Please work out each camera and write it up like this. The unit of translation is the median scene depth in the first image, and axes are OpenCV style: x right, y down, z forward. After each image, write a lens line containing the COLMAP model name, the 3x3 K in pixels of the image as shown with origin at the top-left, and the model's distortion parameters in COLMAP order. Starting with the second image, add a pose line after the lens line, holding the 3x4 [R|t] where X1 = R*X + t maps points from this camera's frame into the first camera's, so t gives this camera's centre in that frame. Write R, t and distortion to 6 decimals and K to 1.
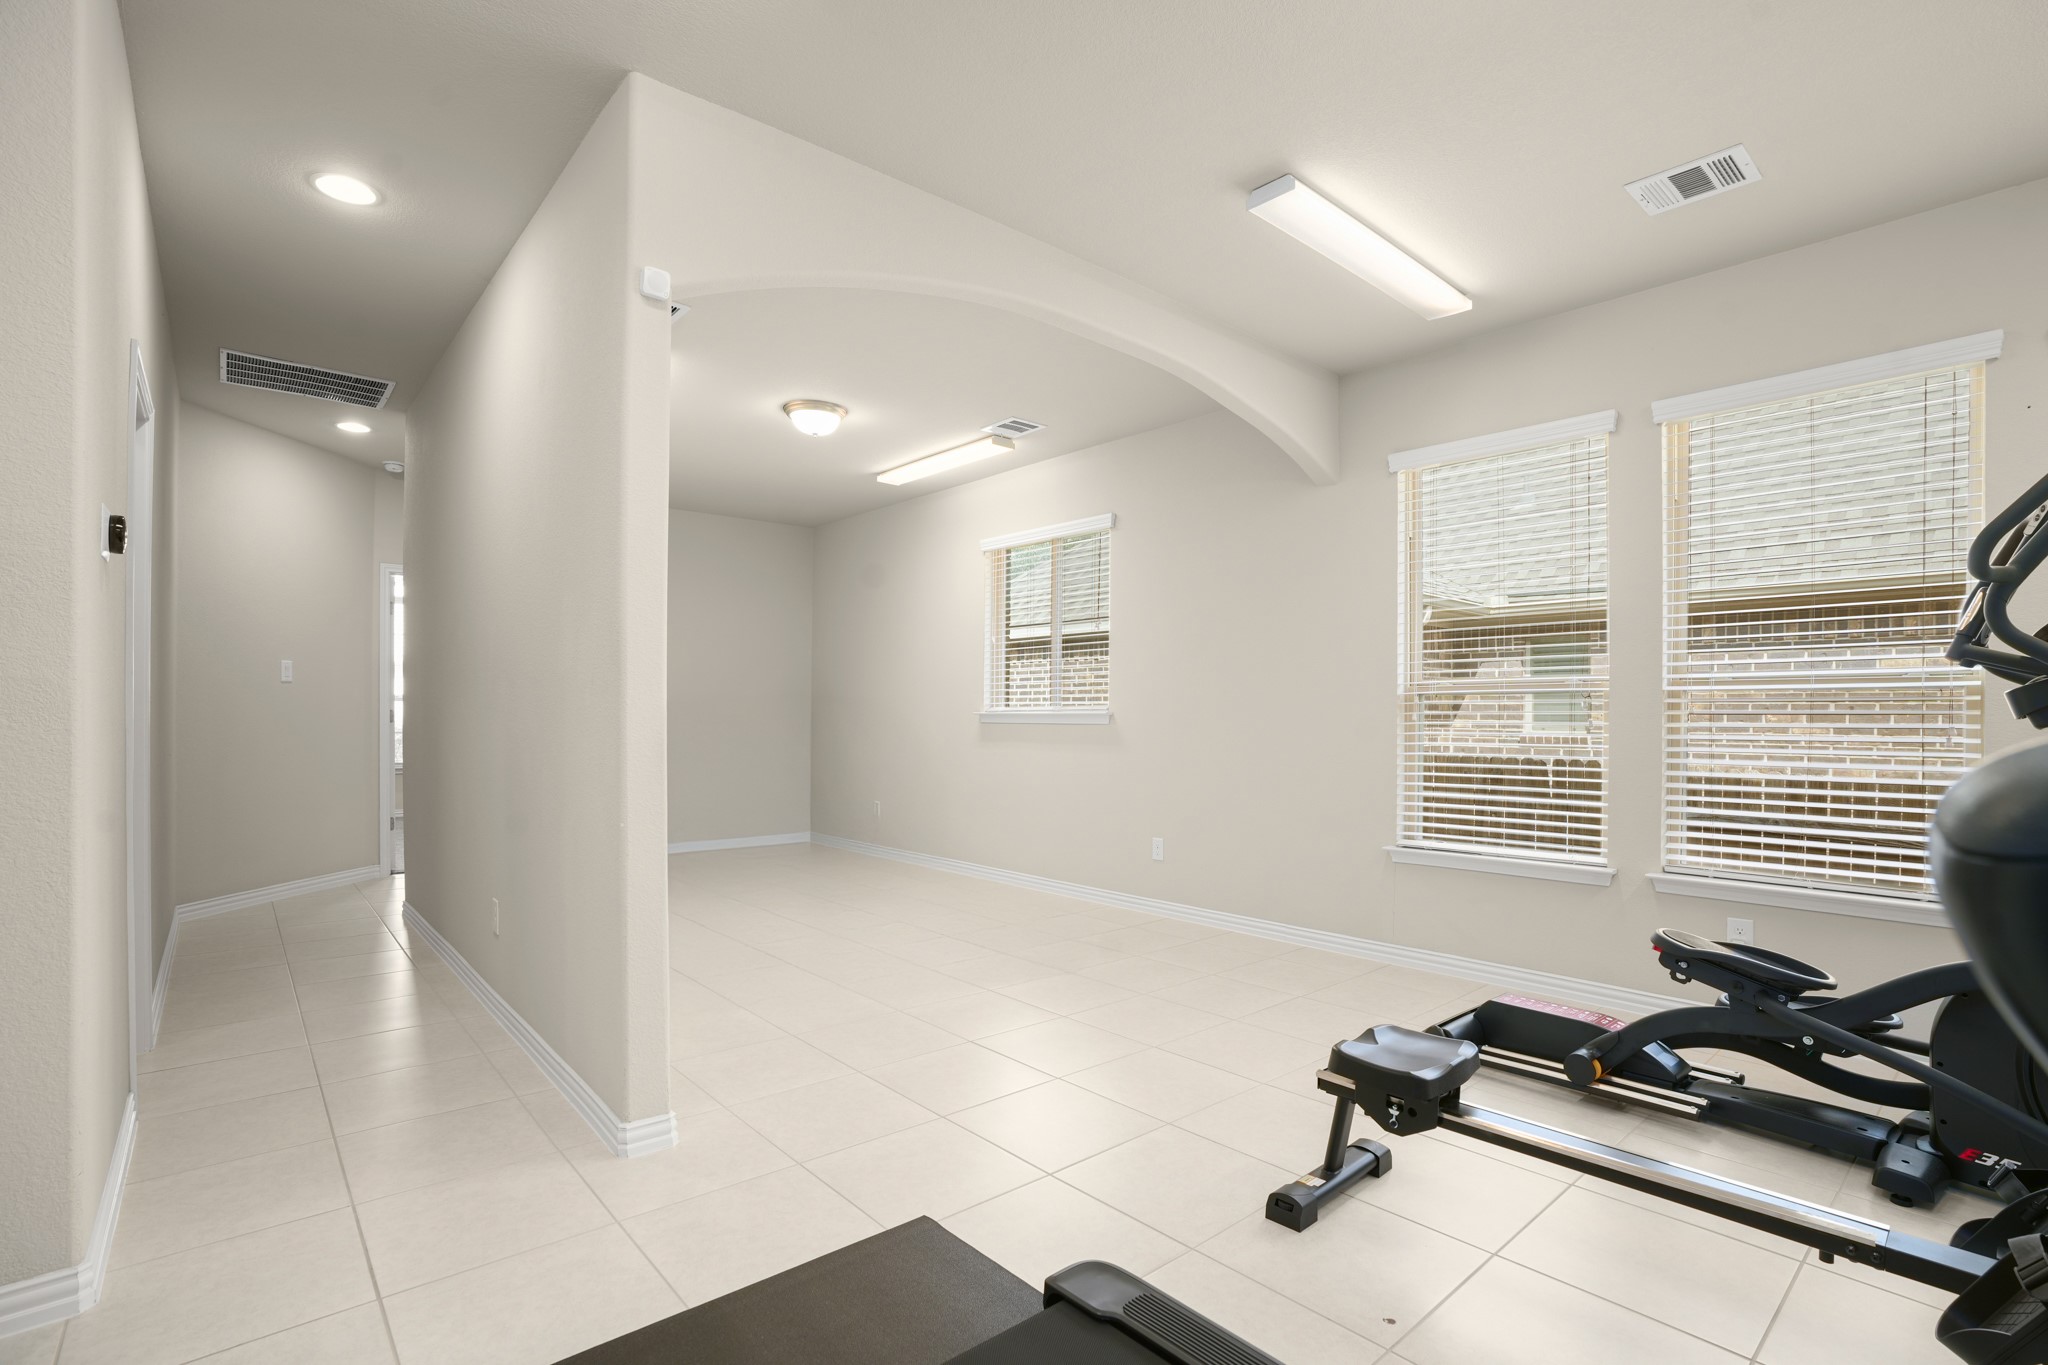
lens RADIAL K [[944.0, 0, 1026.9], [0, 944.0, 697.0], [0, 0, 1]] dist [-0.023142, 0.000936]
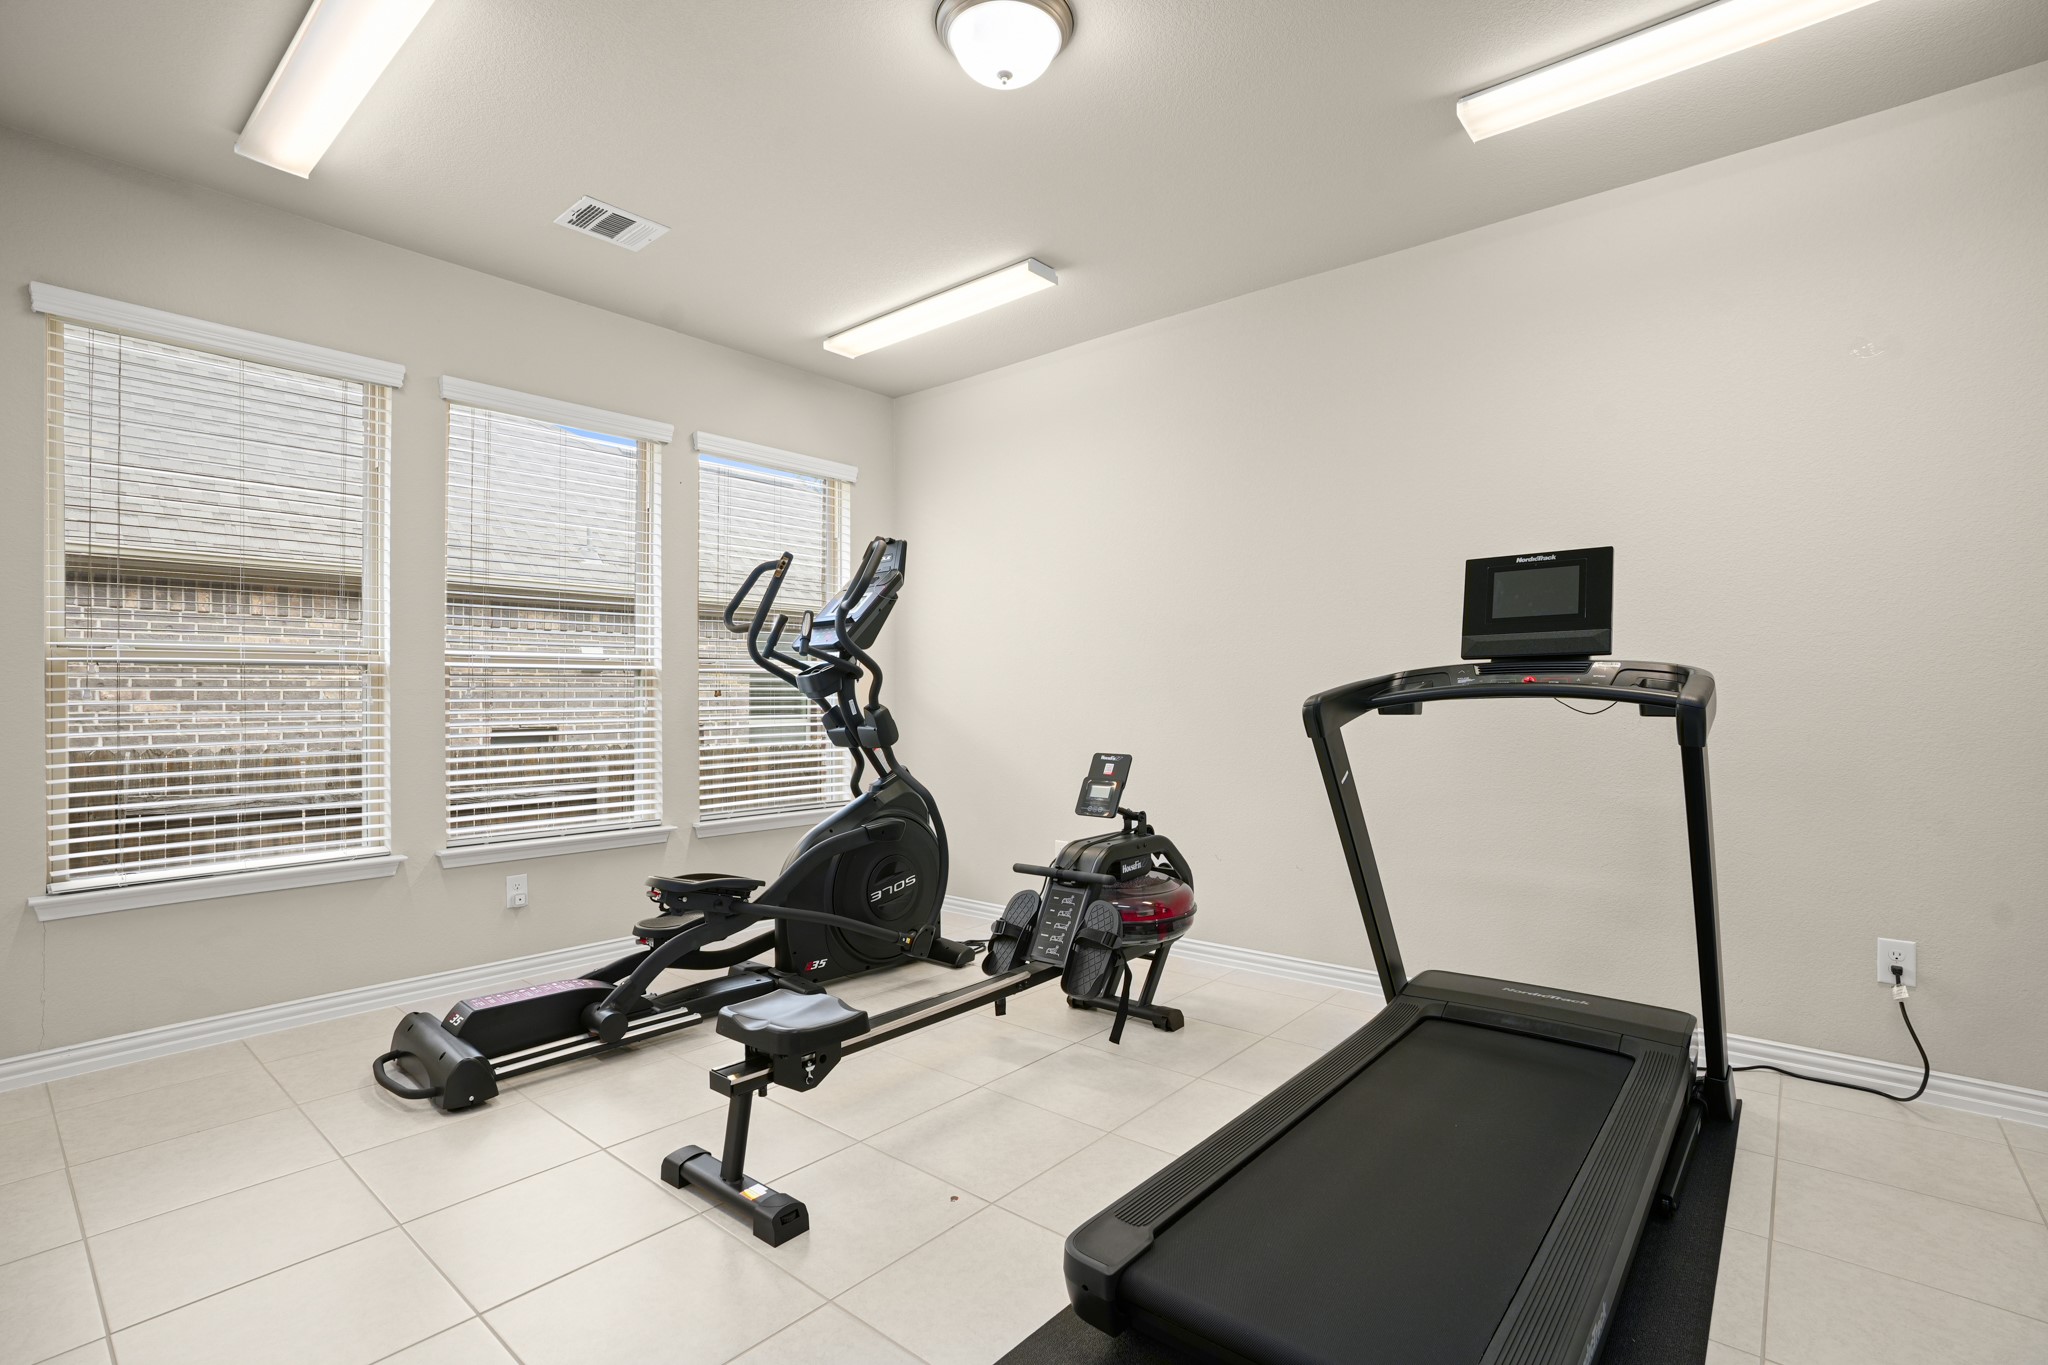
lens RADIAL K [[944.0, 0, 1020.5], [0, 944.0, 681.4], [0, 0, 1]] dist [-0.023142, 0.000936]
pose [[-0.127326, 0.009482, 0.991816, -0.288618], [-0.015591, 0.999812, -0.011560, 0.008031], [-0.991738, -0.016935, -0.127154, 0.383587]]
